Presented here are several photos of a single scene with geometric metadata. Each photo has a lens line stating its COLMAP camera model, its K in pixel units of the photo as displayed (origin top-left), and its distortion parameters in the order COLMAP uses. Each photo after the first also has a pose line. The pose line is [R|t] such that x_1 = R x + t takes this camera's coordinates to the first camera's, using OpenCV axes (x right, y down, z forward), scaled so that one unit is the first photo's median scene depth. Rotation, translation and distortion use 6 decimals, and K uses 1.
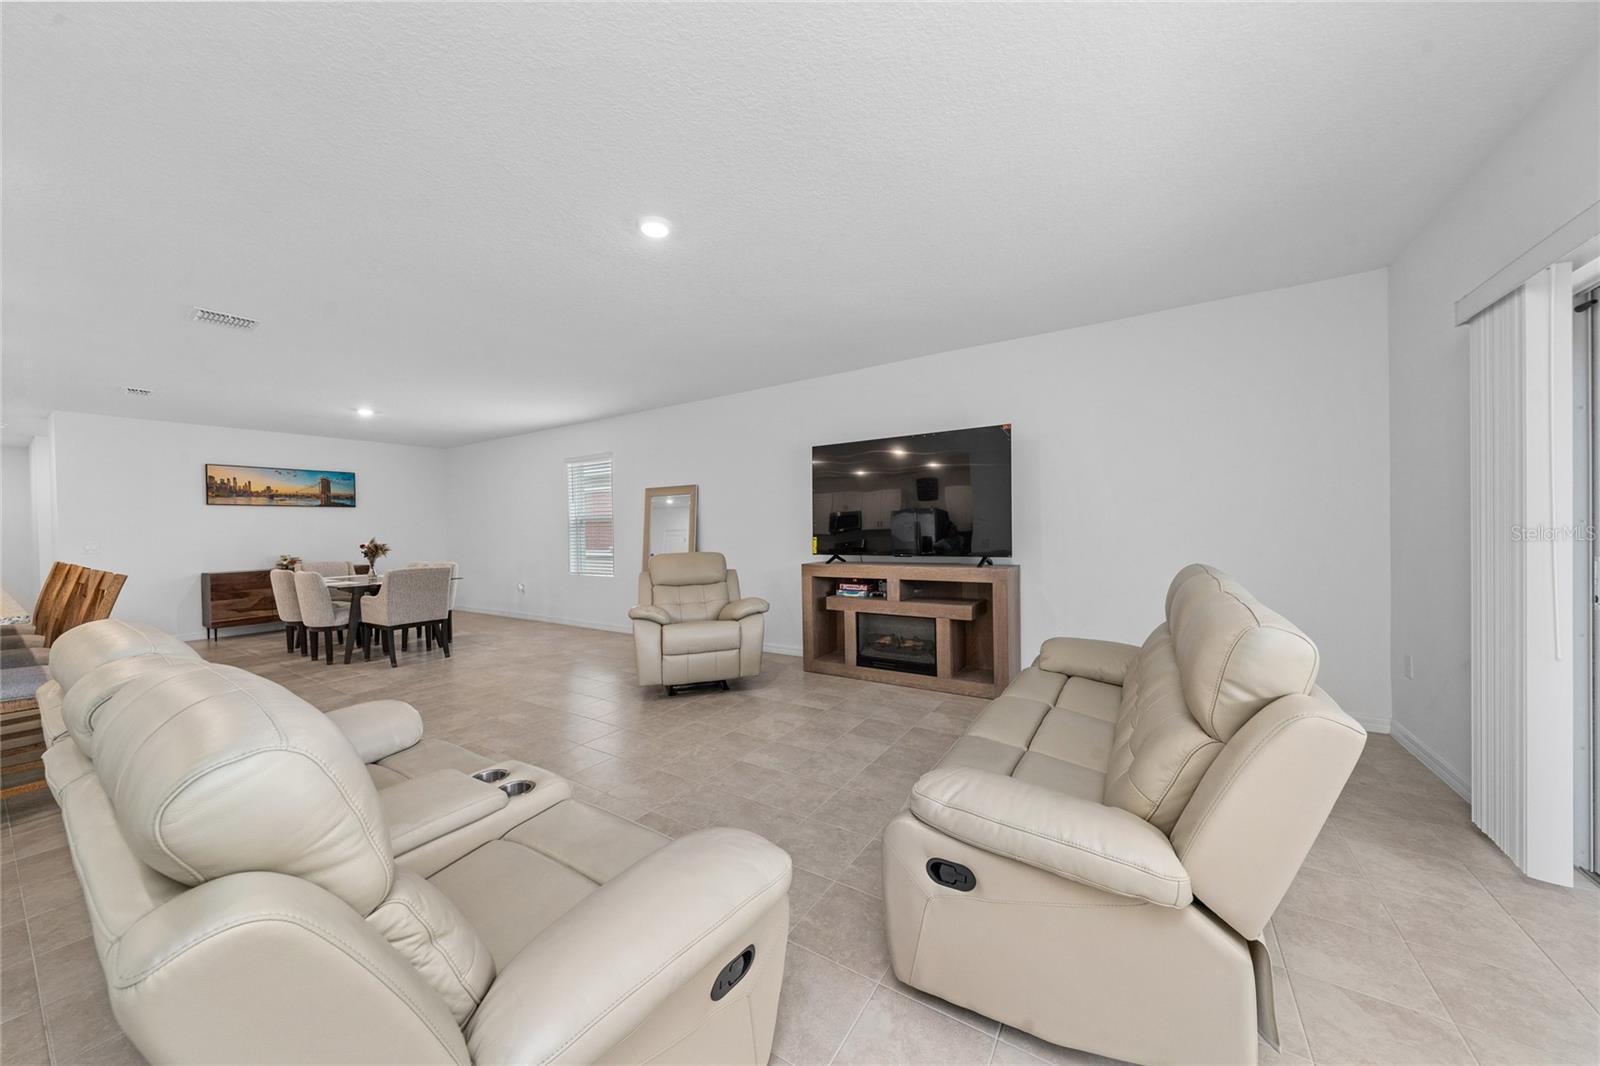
lens RADIAL K [[551.2, 0, 799.2], [0, 551.2, 533.6], [0, 0, 1]] dist [0.004194, -0.000035]
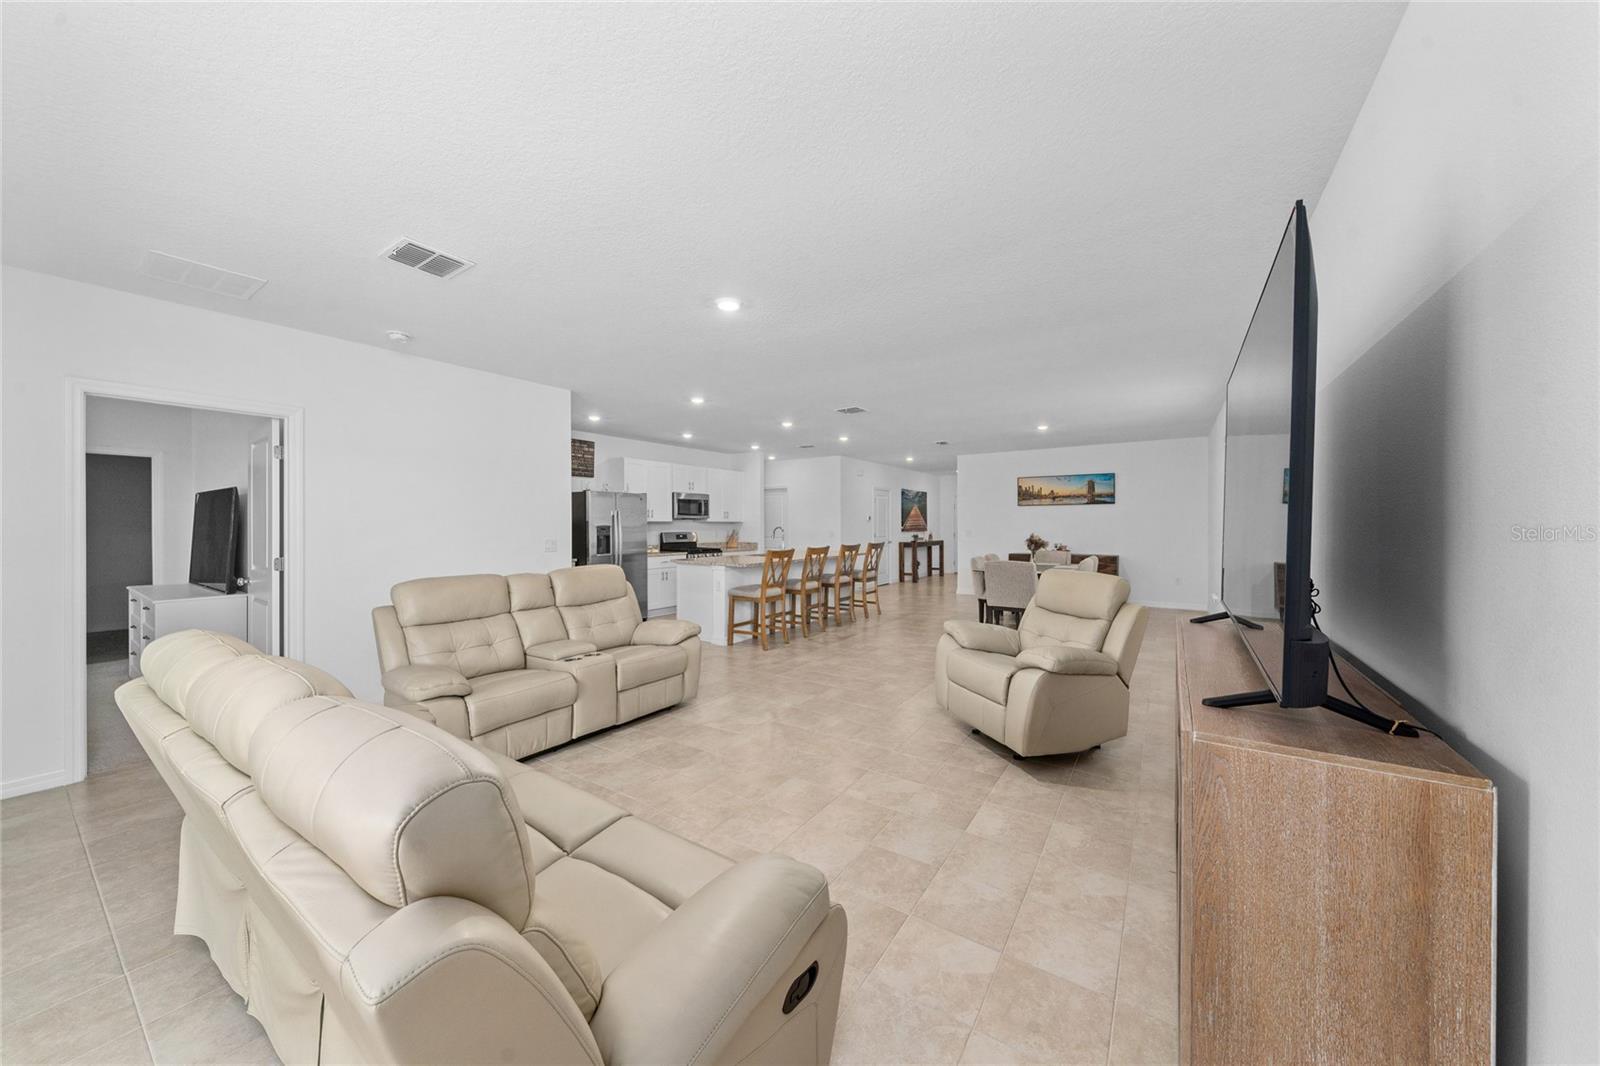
lens RADIAL K [[551.2, 0, 803.2], [0, 551.2, 538.4], [0, 0, 1]] dist [0.004194, -0.000035]
pose [[-0.011995, 0.044411, -0.998941, 0.377512], [-0.004934, 0.998998, 0.044473, -0.028345], [0.999916, 0.005463, -0.011764, 0.449907]]
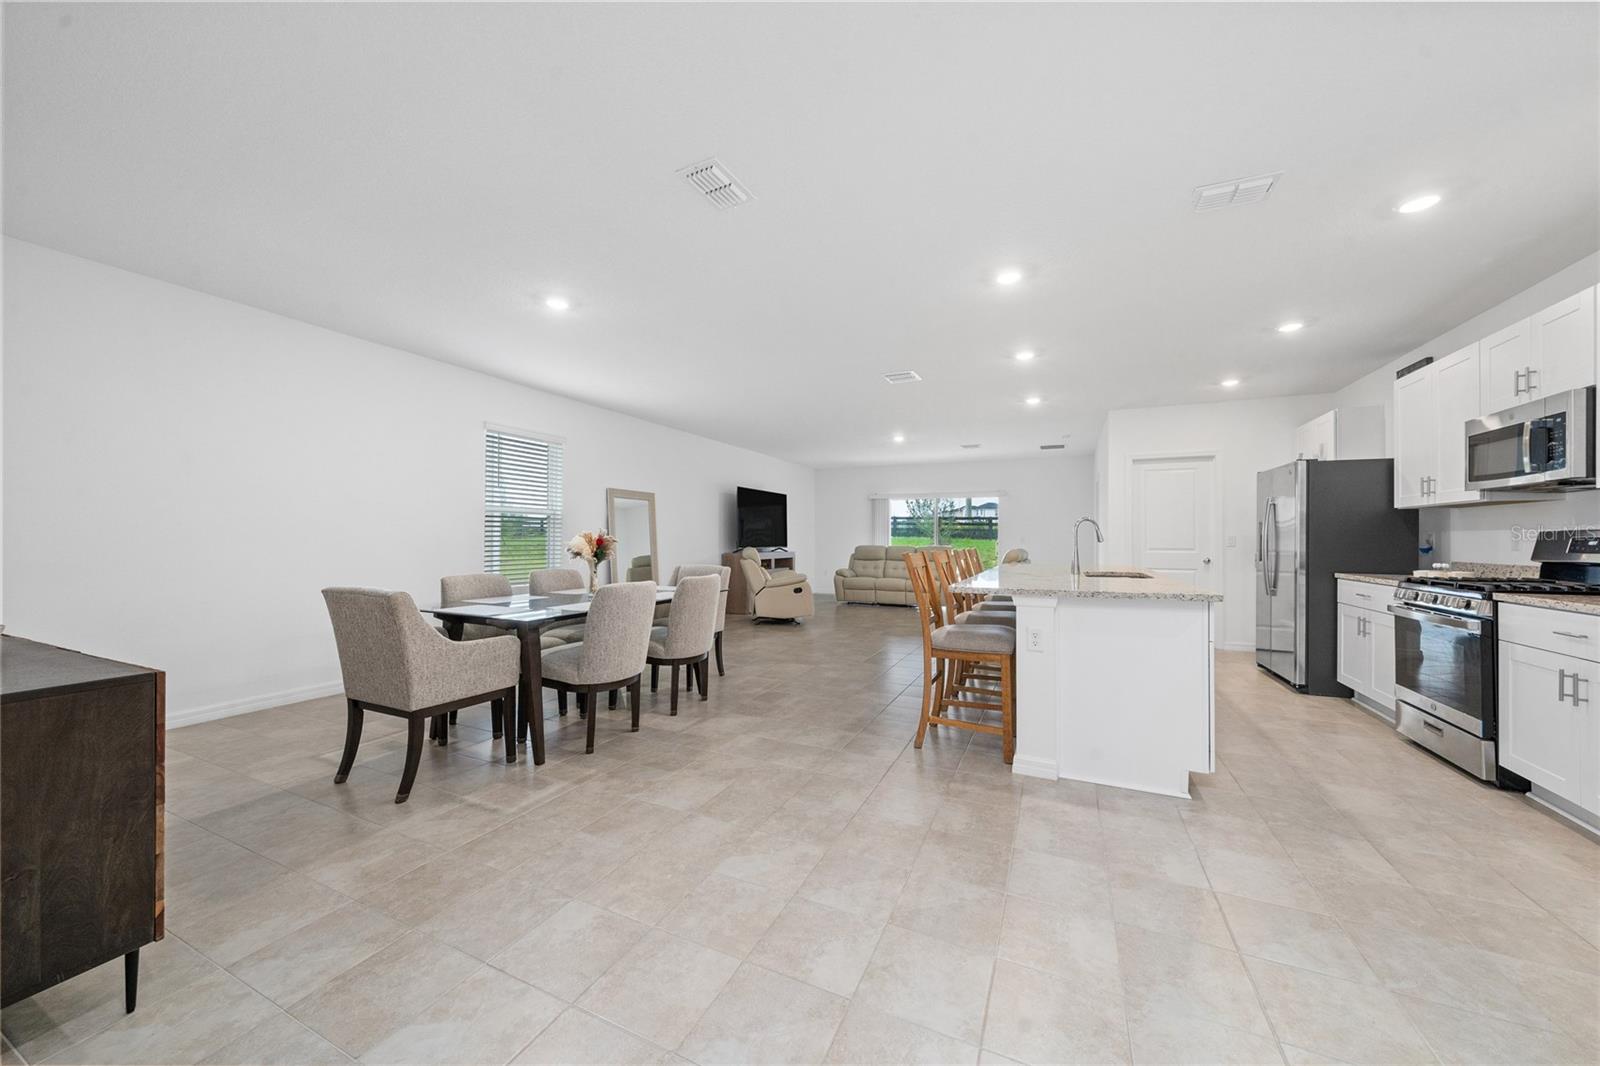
lens RADIAL K [[567.7, 0, 813.5], [0, 567.7, 535.9], [0, 0, 1]] dist [-0.000509, -0.000061]
pose [[-0.157882, 0.021728, 0.987219, -1.279806], [0.006337, 0.999760, -0.020990, 0.026878], [-0.987438, 0.002942, -0.157981, 0.754447]]
